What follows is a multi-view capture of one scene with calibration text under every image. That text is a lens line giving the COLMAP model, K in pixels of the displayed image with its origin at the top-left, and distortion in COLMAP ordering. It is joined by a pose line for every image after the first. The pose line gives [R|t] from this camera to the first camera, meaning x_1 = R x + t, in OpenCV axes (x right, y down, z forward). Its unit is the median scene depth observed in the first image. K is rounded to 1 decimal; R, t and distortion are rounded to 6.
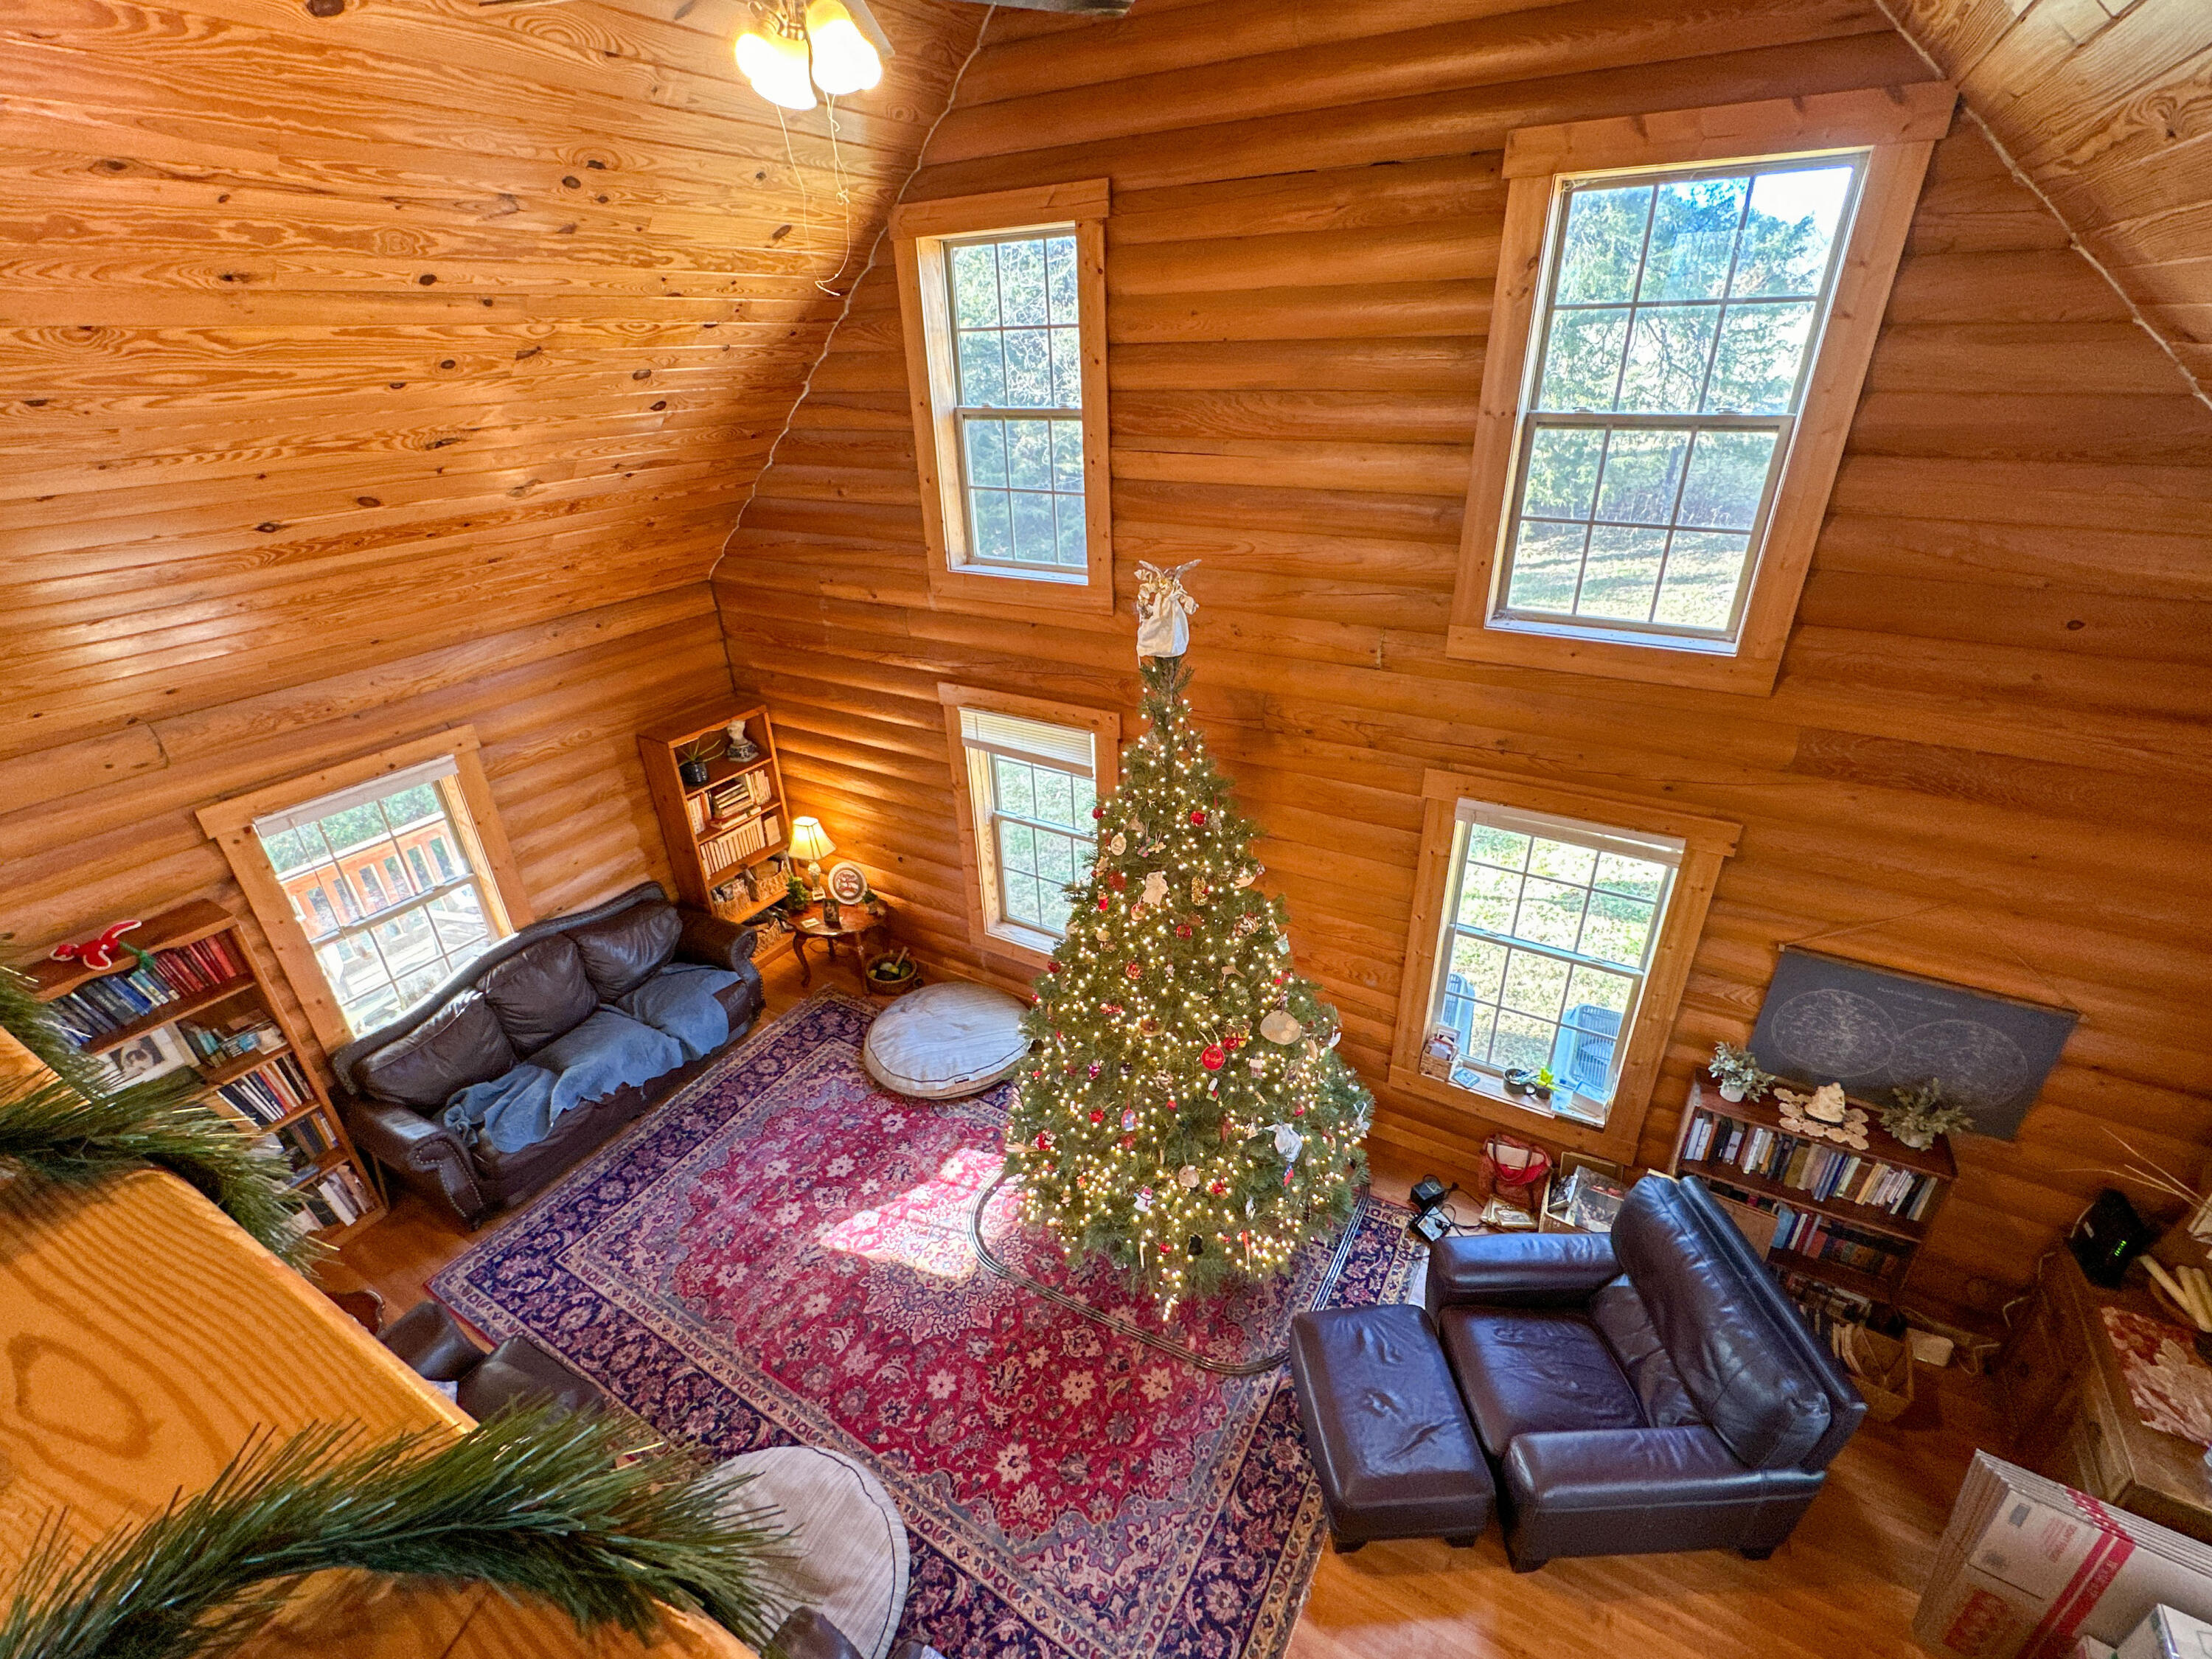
lens RADIAL K [[944.6, 0, 1106.0], [0, 944.6, 829.5], [0, 0, 1]] dist [-0.001468, -0.000060]
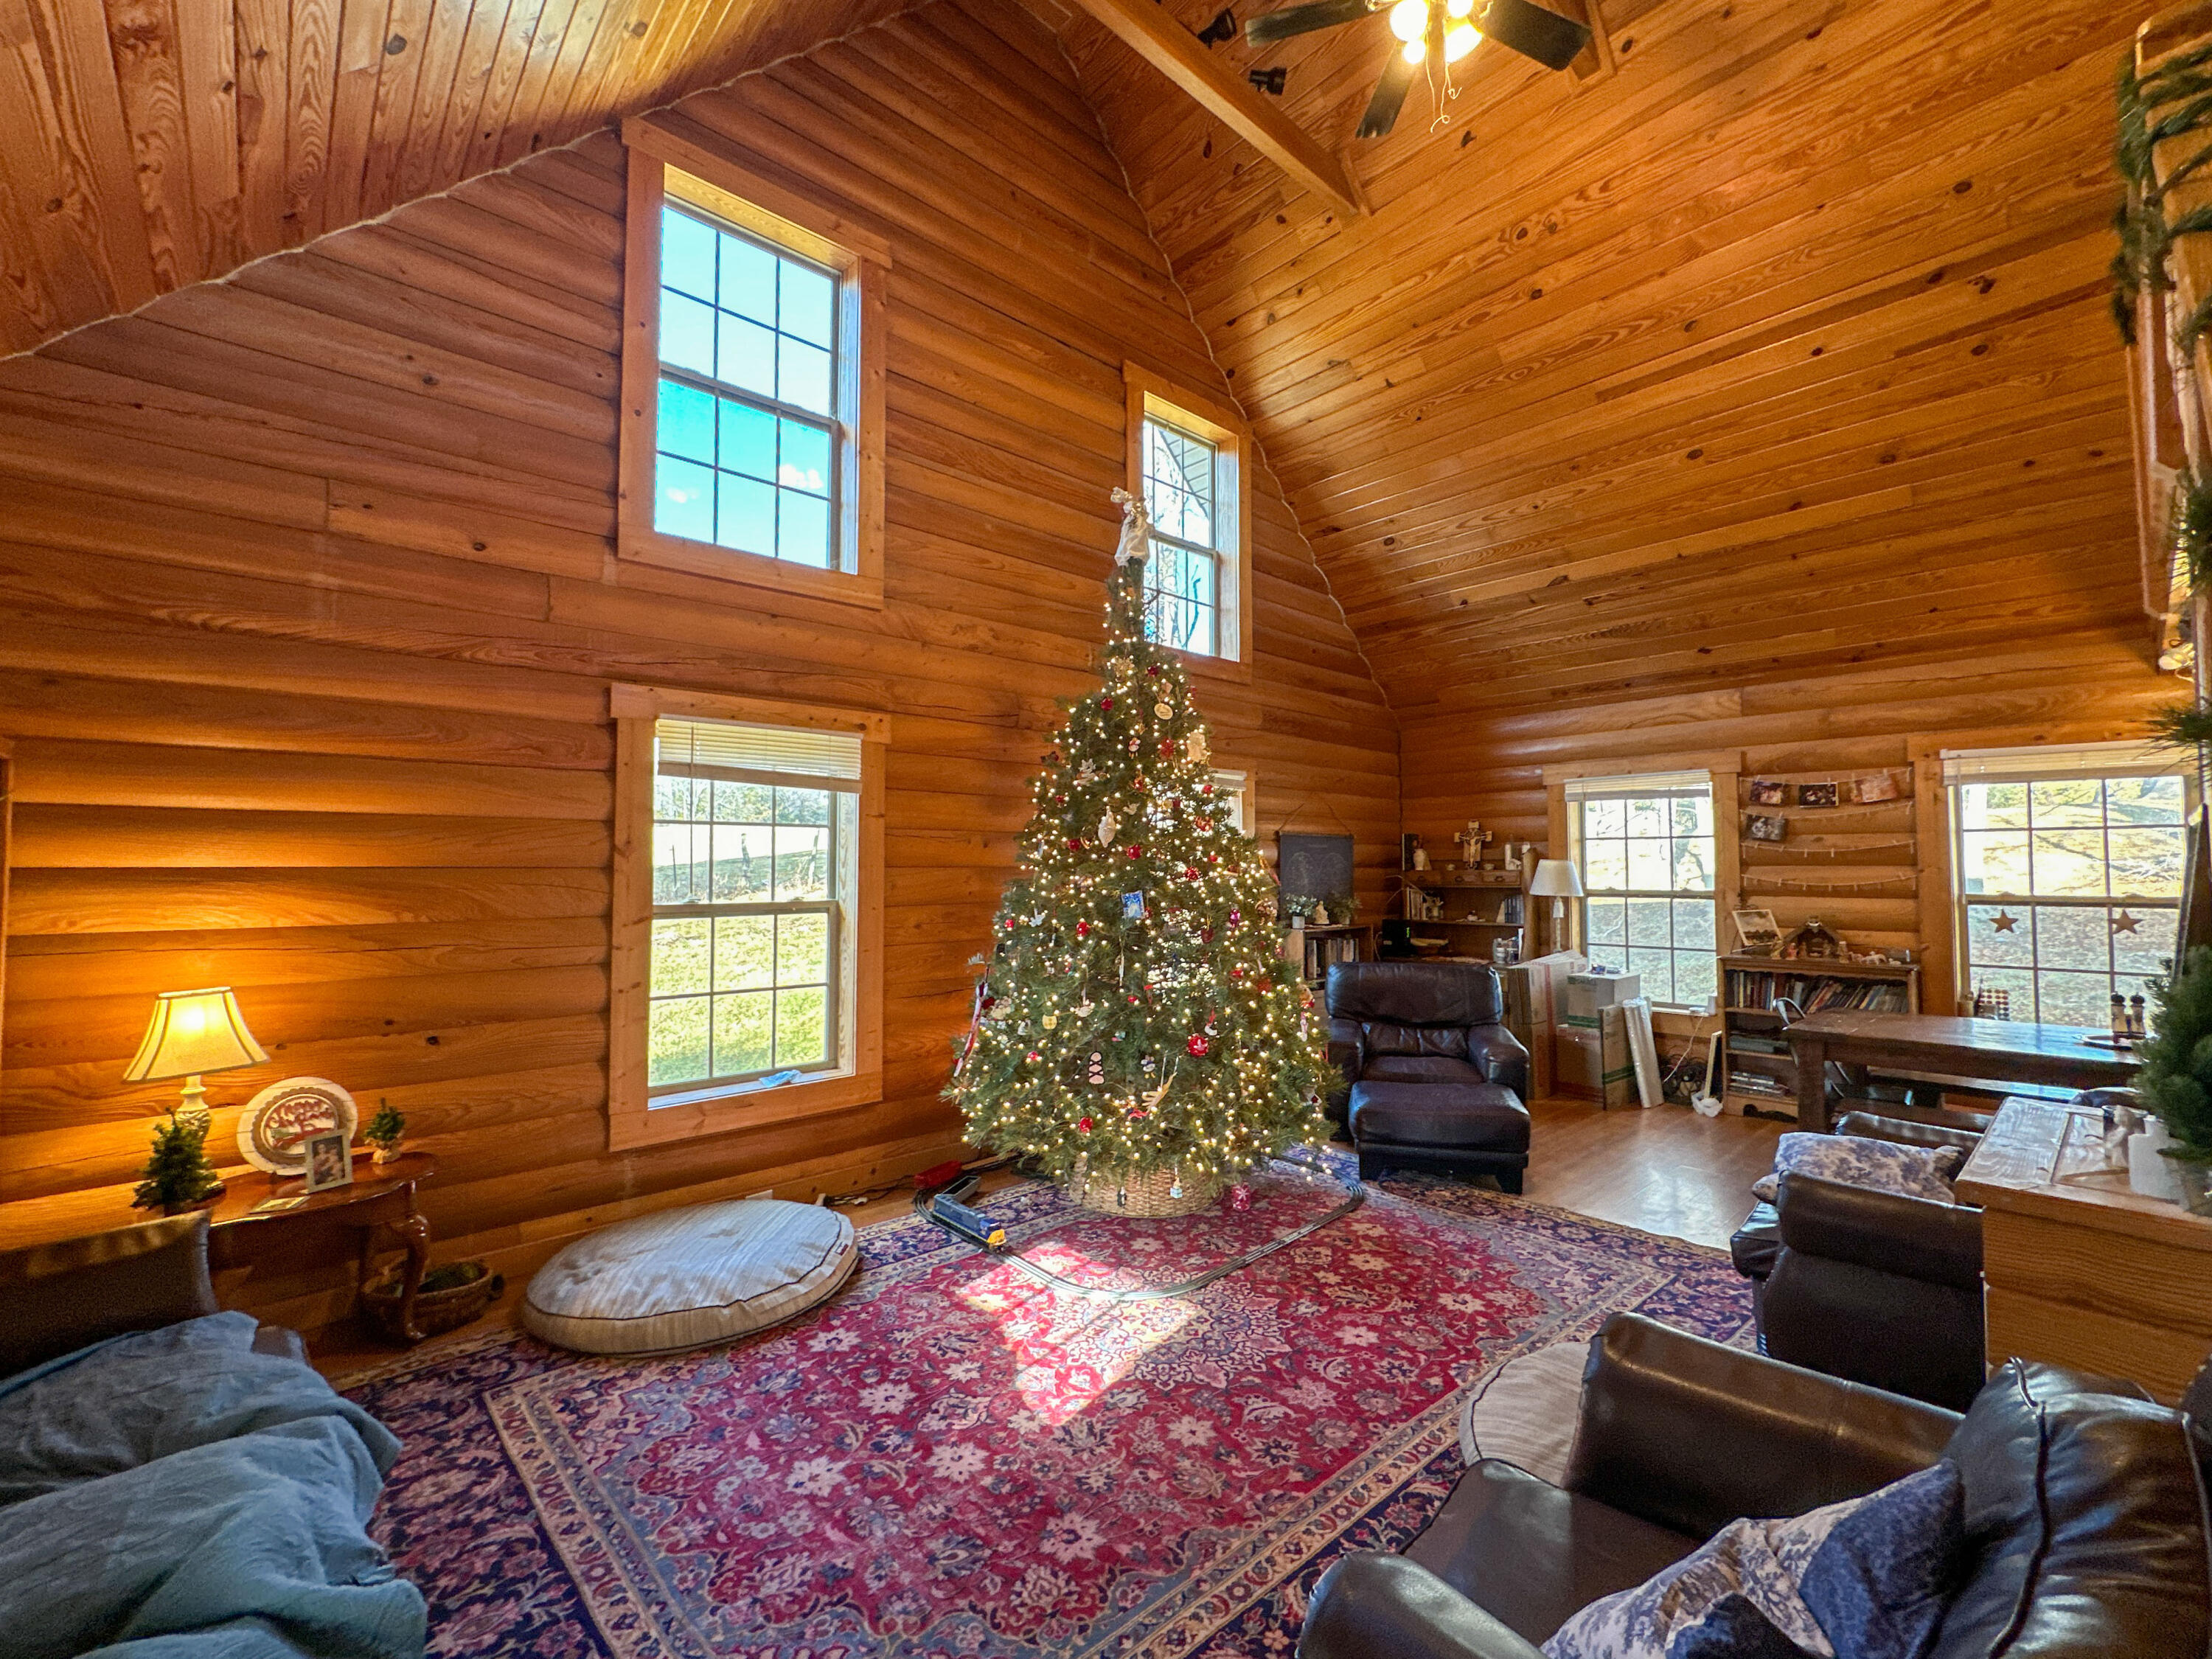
lens RADIAL K [[913.1, 0, 1103.7], [0, 913.1, 821.3], [0, 0, 1]] dist [0.001536, -0.000388]
pose [[0.313023, 0.065700, 0.947471, -1.041510], [0.423350, 0.883360, -0.201120, 0.324934], [-0.850171, 0.464067, 0.248698, 0.893019]]
